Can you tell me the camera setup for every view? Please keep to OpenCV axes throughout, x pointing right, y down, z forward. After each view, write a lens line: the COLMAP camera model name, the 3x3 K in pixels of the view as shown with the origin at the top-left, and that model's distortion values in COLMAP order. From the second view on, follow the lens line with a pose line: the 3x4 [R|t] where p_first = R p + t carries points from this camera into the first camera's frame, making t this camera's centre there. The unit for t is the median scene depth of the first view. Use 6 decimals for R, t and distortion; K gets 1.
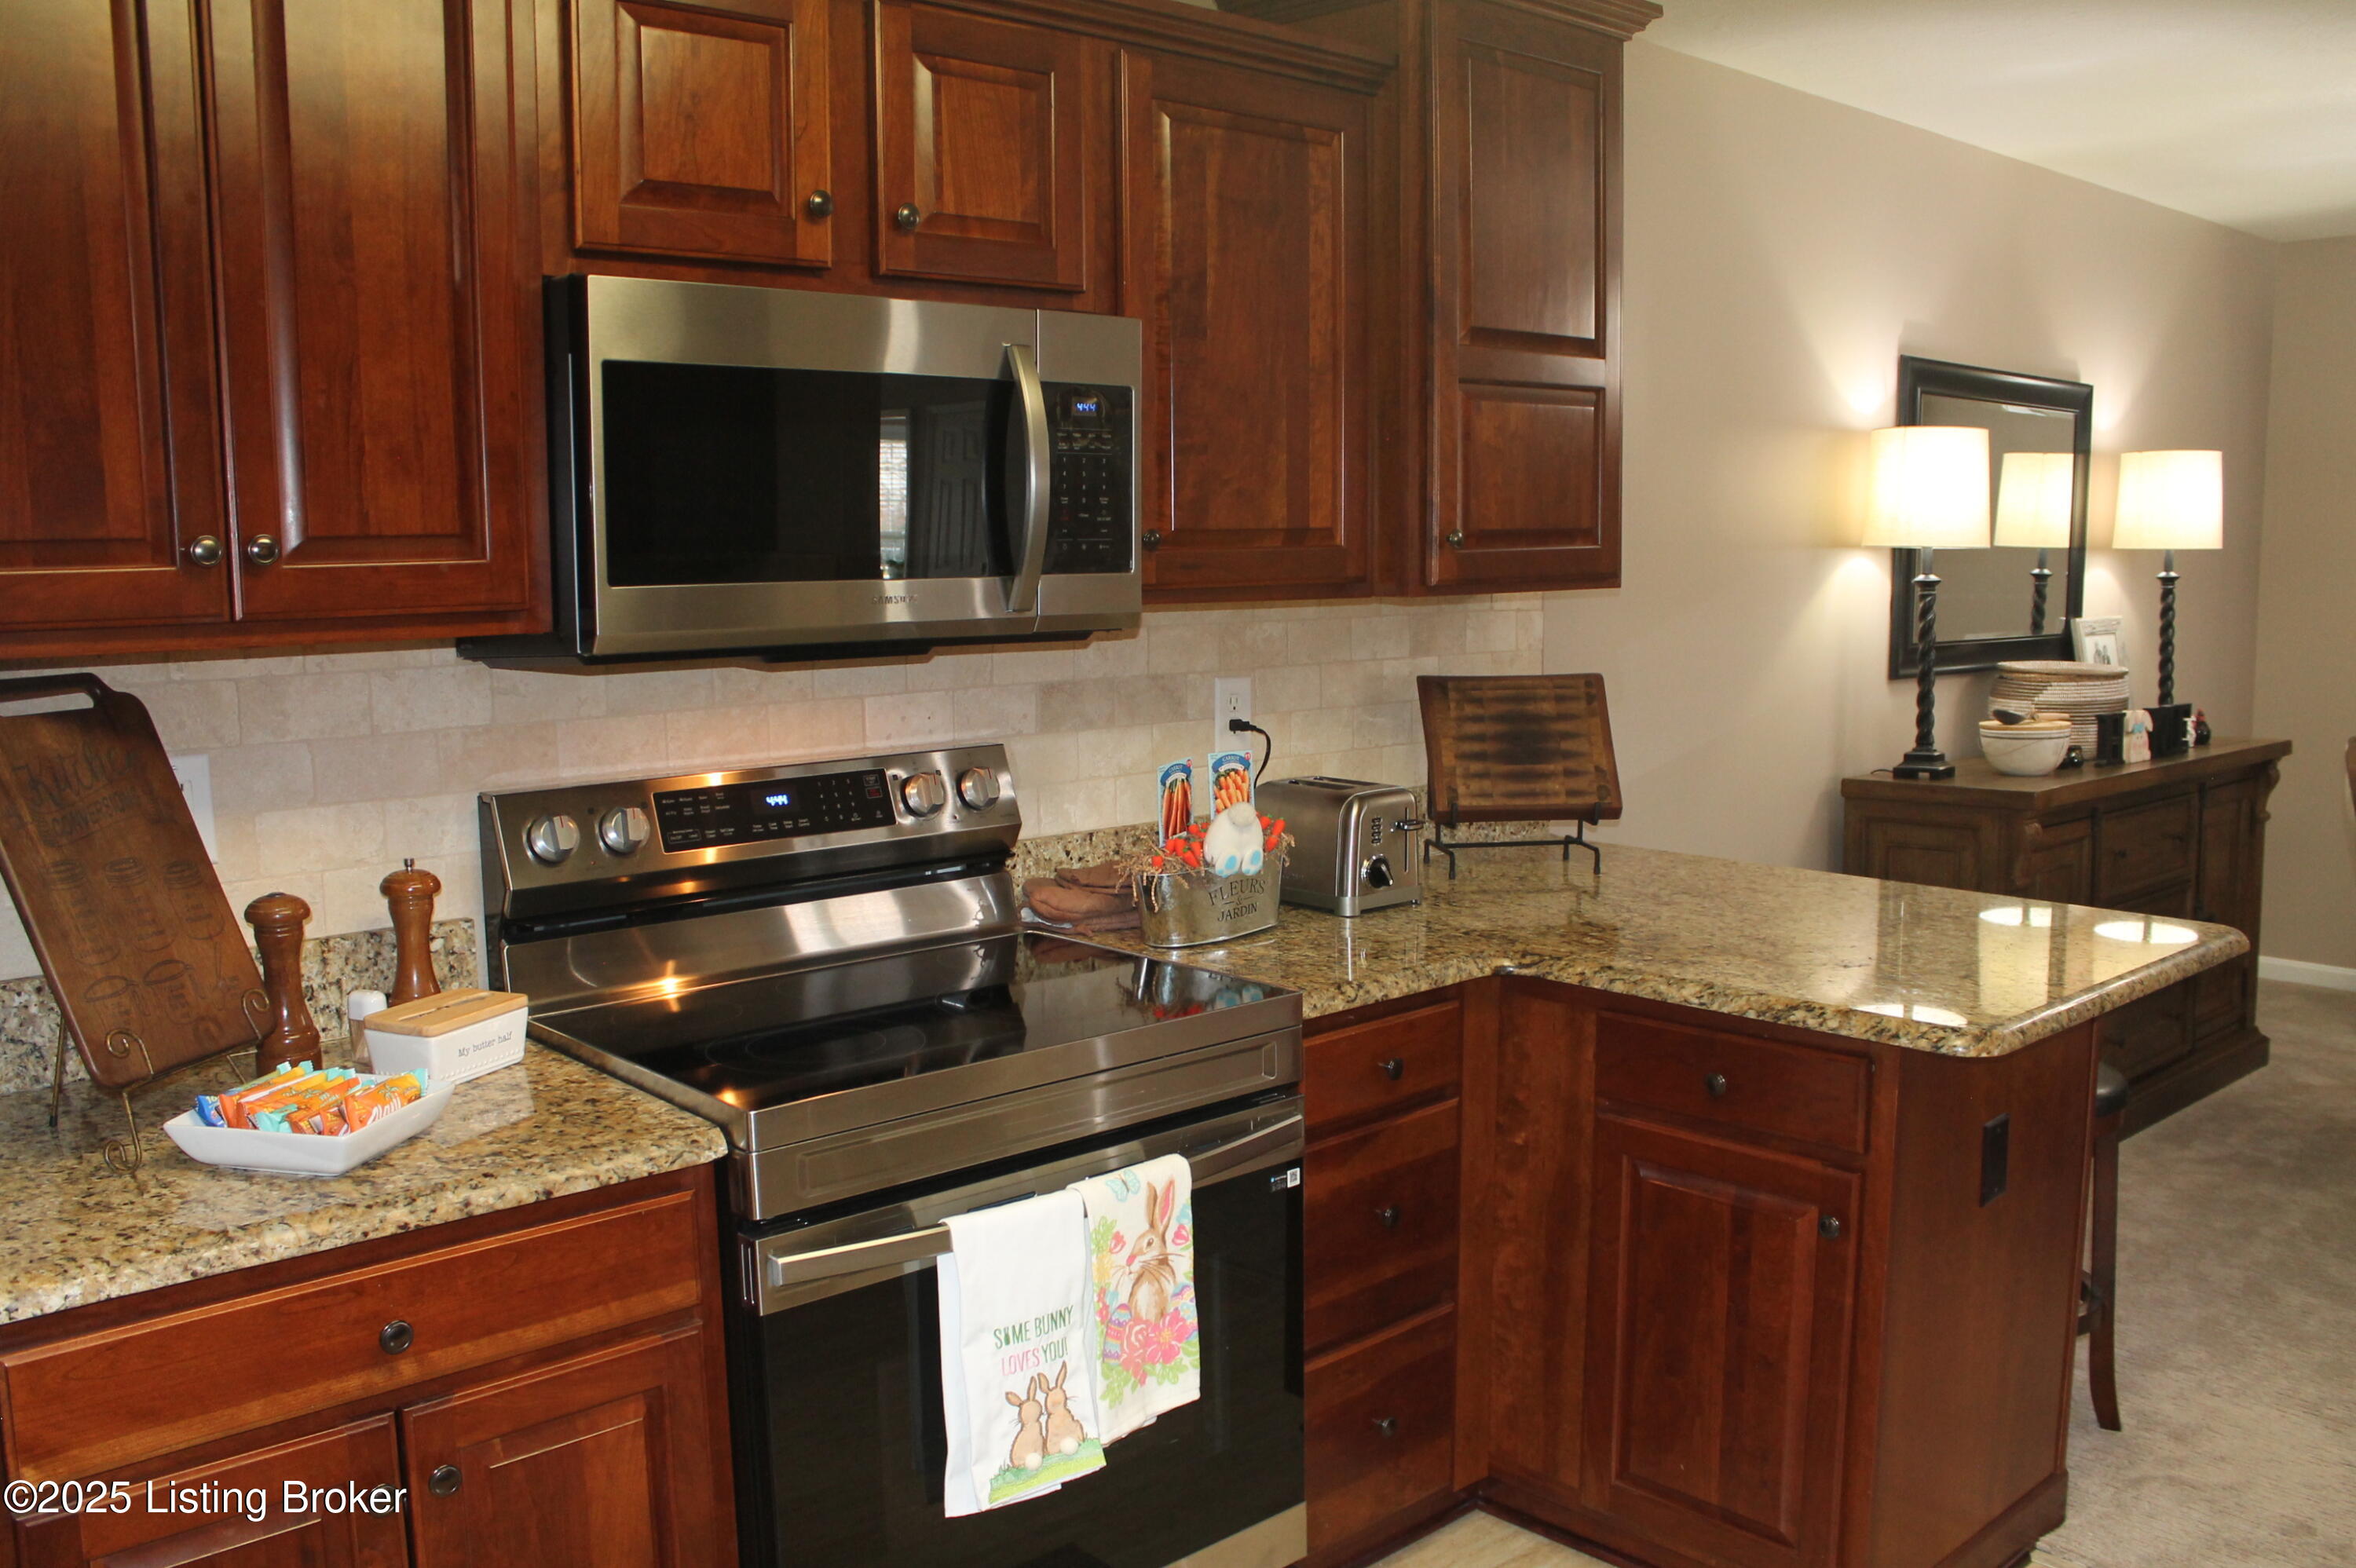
lens RADIAL K [[1992.0, 0, 1179.5], [0, 1992.0, 785.3], [0, 0, 1]] dist [-0.167797, 0.139452]
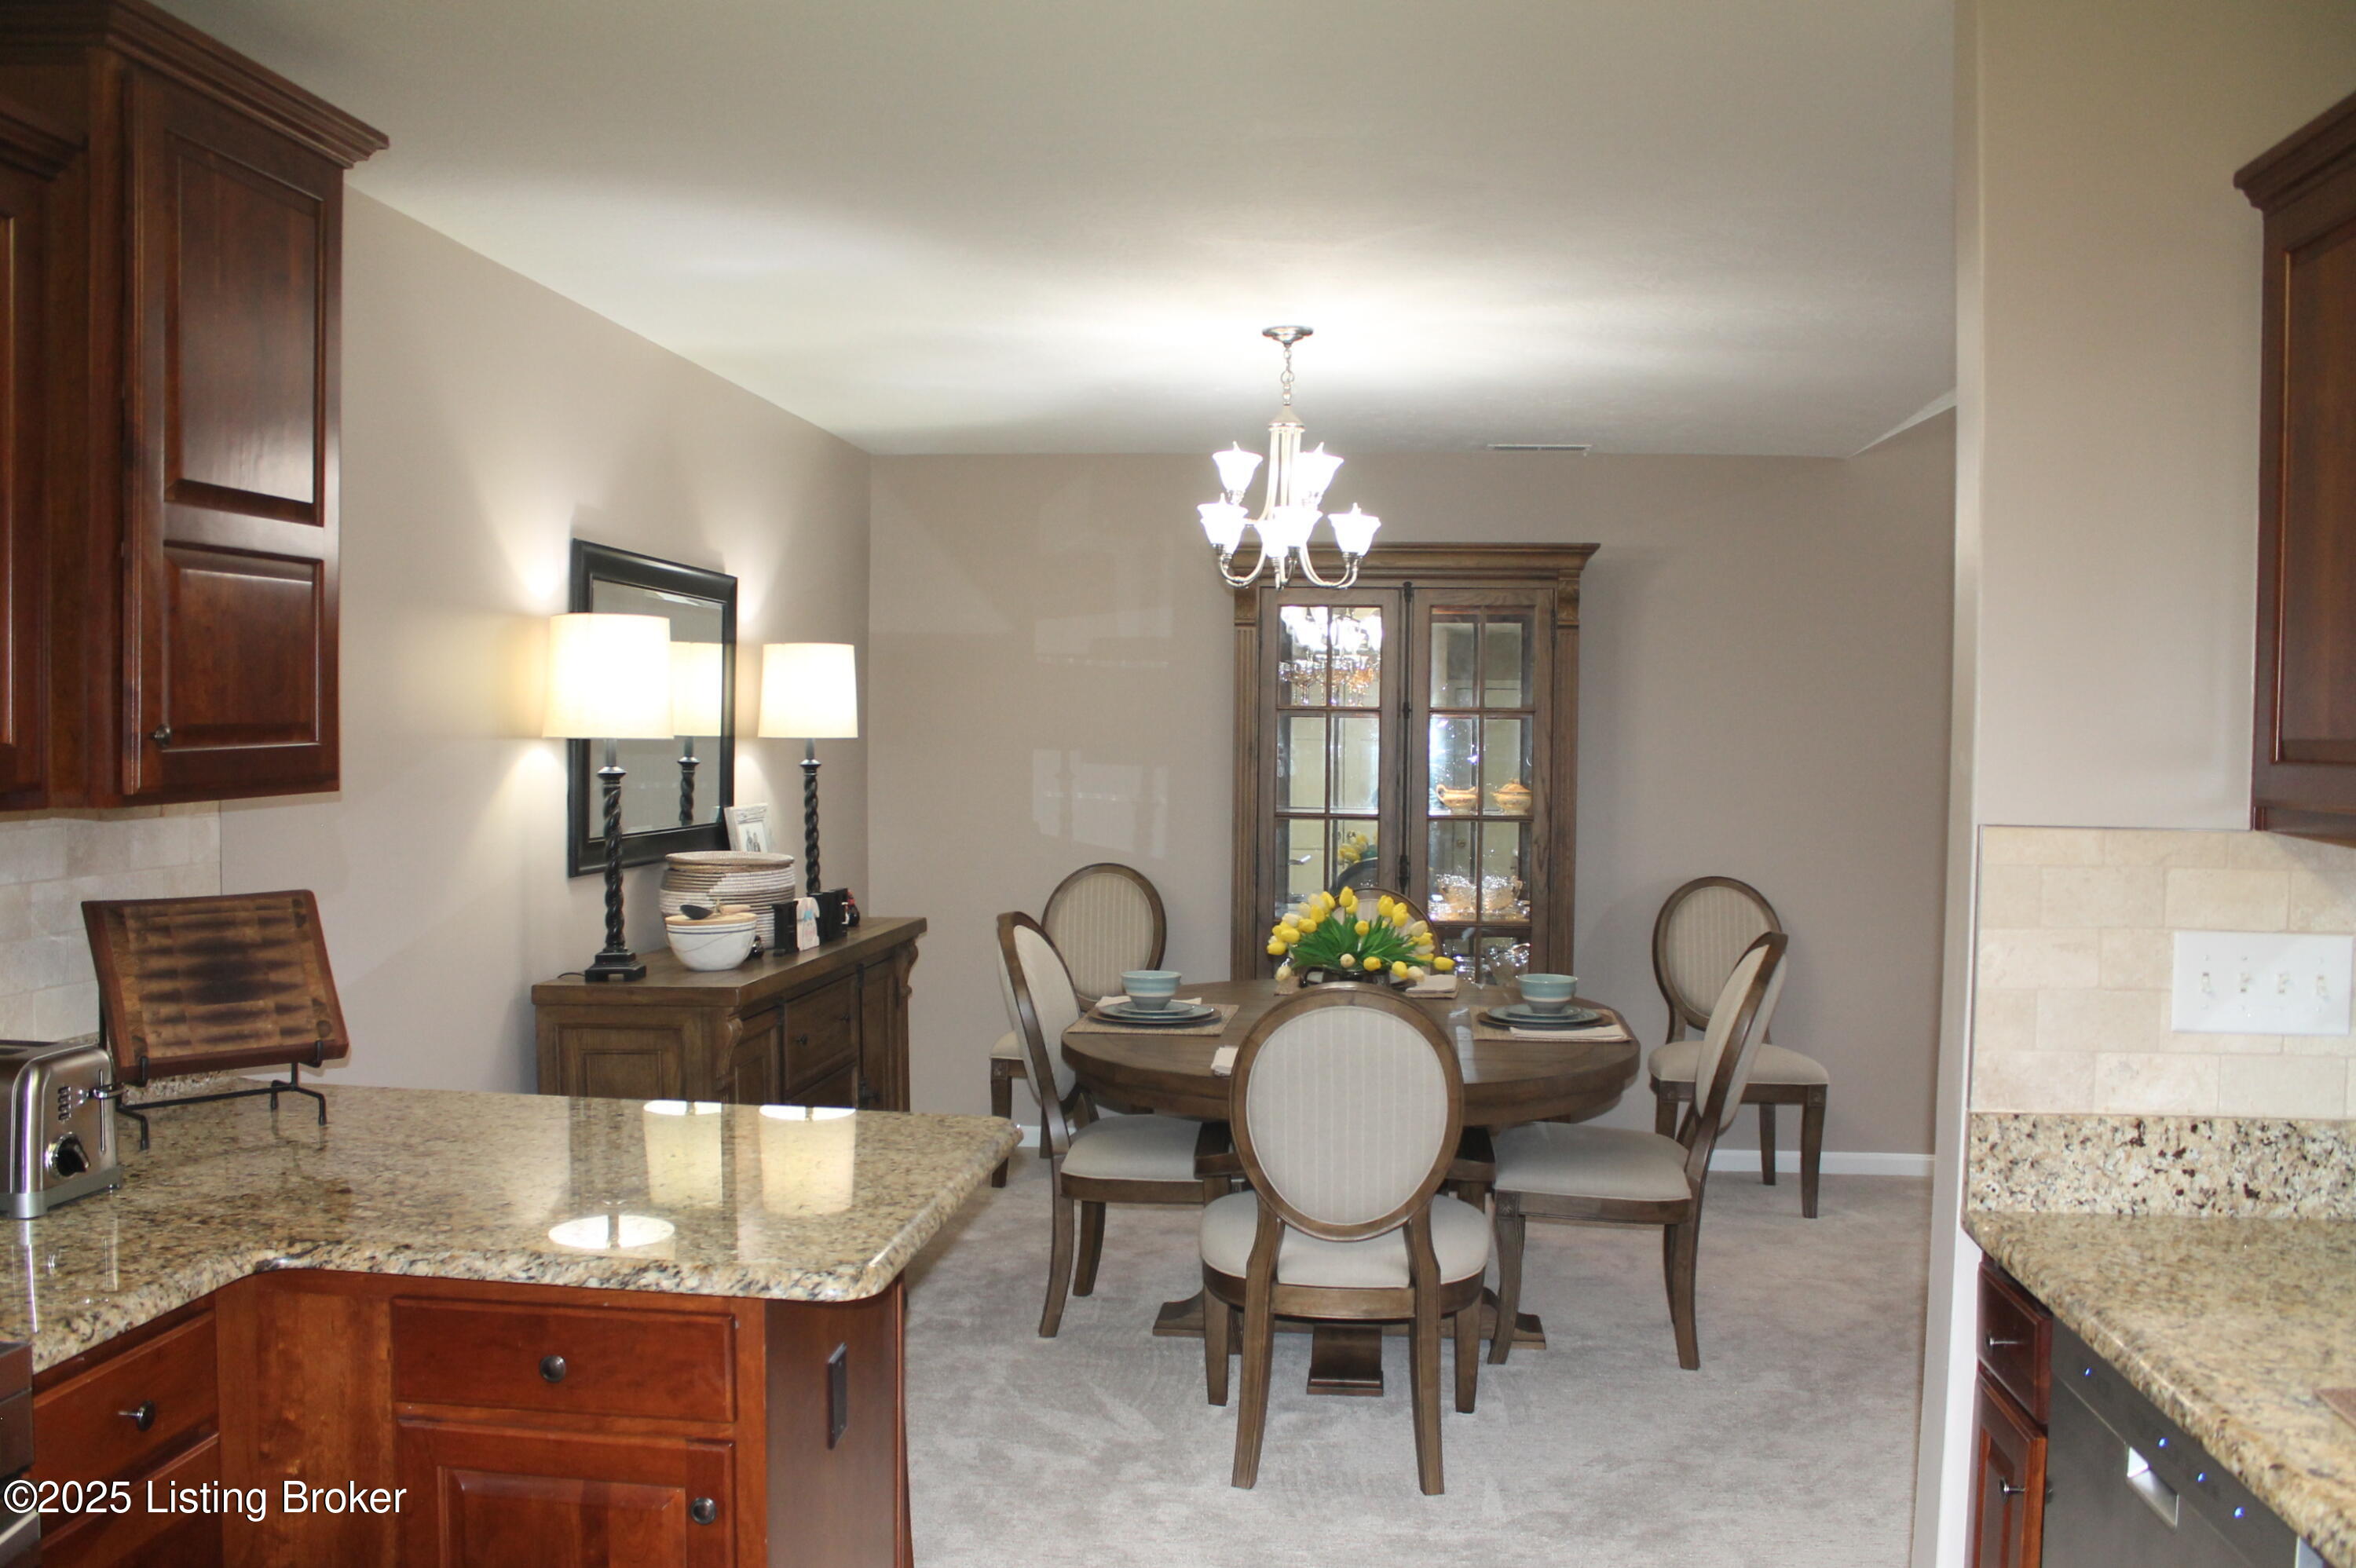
lens RADIAL K [[1992.0, 0, 1188.5], [0, 1992.0, 801.4], [0, 0, 1]] dist [-0.167797, 0.139452]
pose [[0.745275, -0.008889, 0.666698, -0.064833], [0.063853, 0.996267, -0.058096, -0.022029], [-0.663693, 0.085869, 0.743060, 0.120030]]
